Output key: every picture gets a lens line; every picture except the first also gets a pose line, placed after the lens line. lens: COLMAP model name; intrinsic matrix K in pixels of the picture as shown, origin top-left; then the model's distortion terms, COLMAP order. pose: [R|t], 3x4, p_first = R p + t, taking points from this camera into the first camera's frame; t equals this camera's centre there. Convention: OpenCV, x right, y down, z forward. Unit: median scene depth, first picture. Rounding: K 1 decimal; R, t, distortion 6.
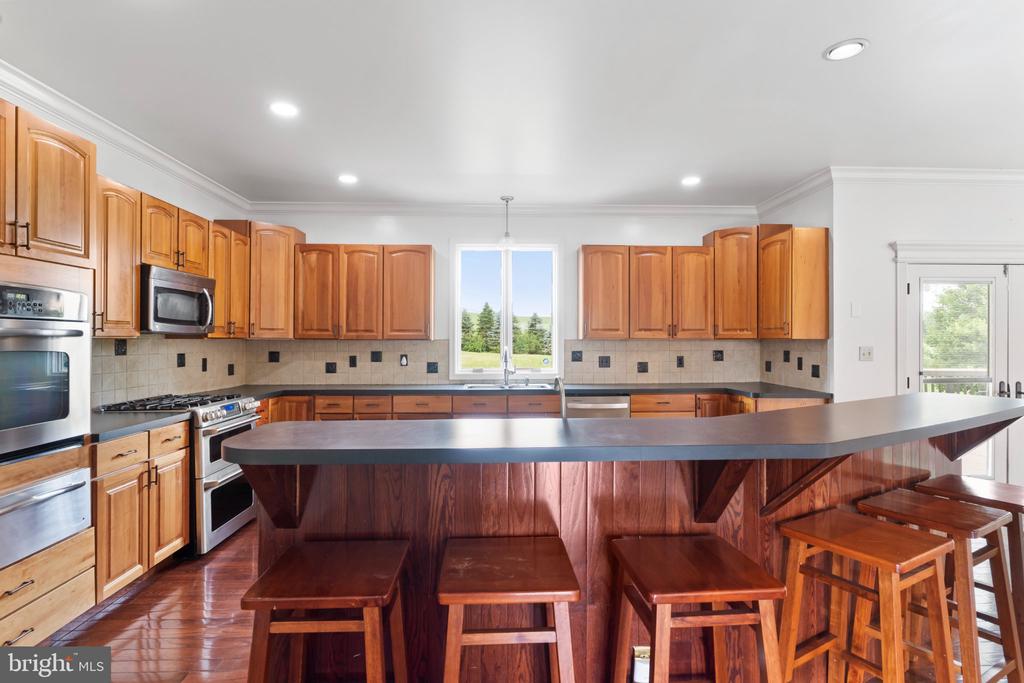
lens RADIAL K [[523.7, 0, 500.3], [0, 523.7, 337.5], [0, 0, 1]] dist [-0.001872, -0.000268]
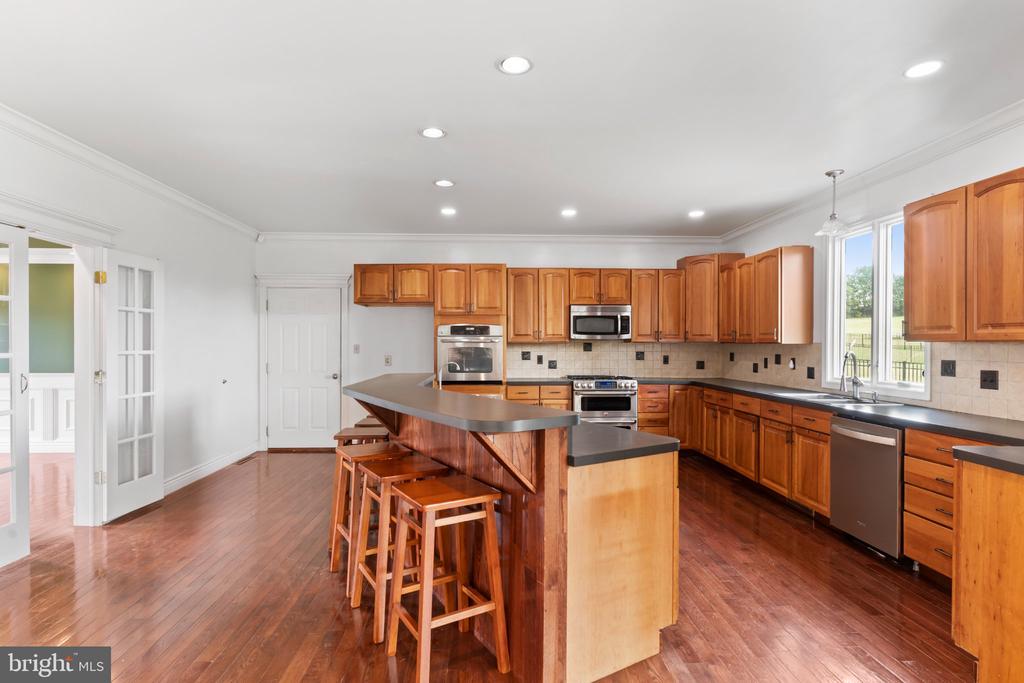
lens RADIAL K [[527.2, 0, 506.7], [0, 527.2, 343.7], [0, 0, 1]] dist [-0.005118, -0.000625]
pose [[0.019814, 0.000767, -0.999803, 0.856958], [0.004915, 0.999988, 0.000865, 0.002178], [0.999792, -0.004931, 0.019810, 0.471461]]
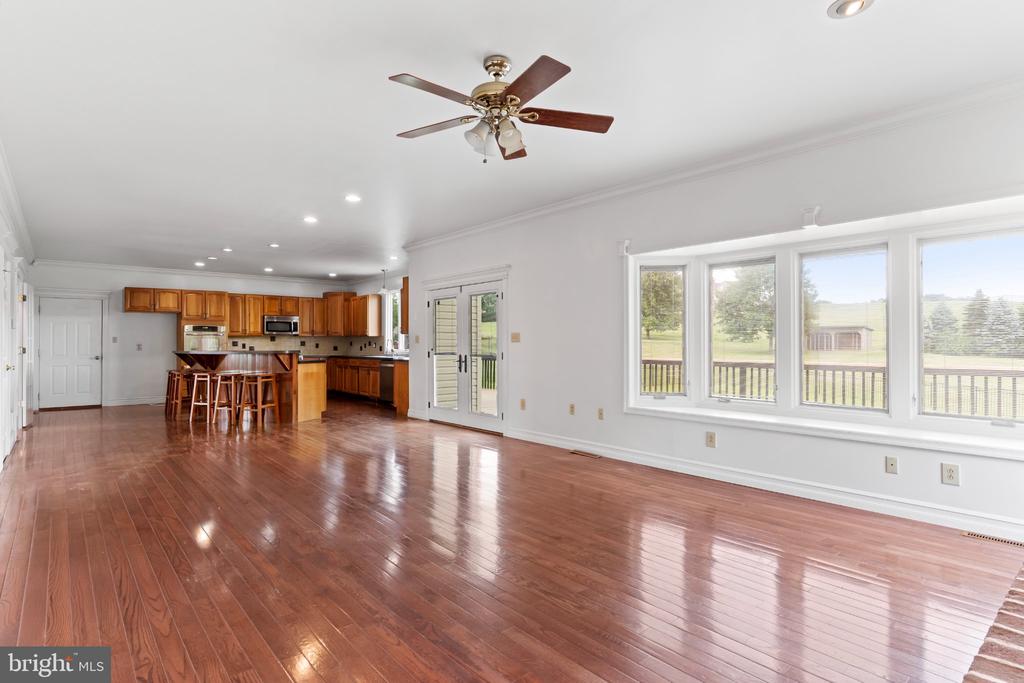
lens RADIAL K [[527.2, 0, 506.7], [0, 527.2, 343.7], [0, 0, 1]] dist [-0.005118, -0.000625]
pose [[0.626126, -0.002895, -0.779716, 2.080108], [0.008122, 0.999963, 0.002810, 0.037628], [0.779679, -0.008093, 0.626127, 0.023539]]
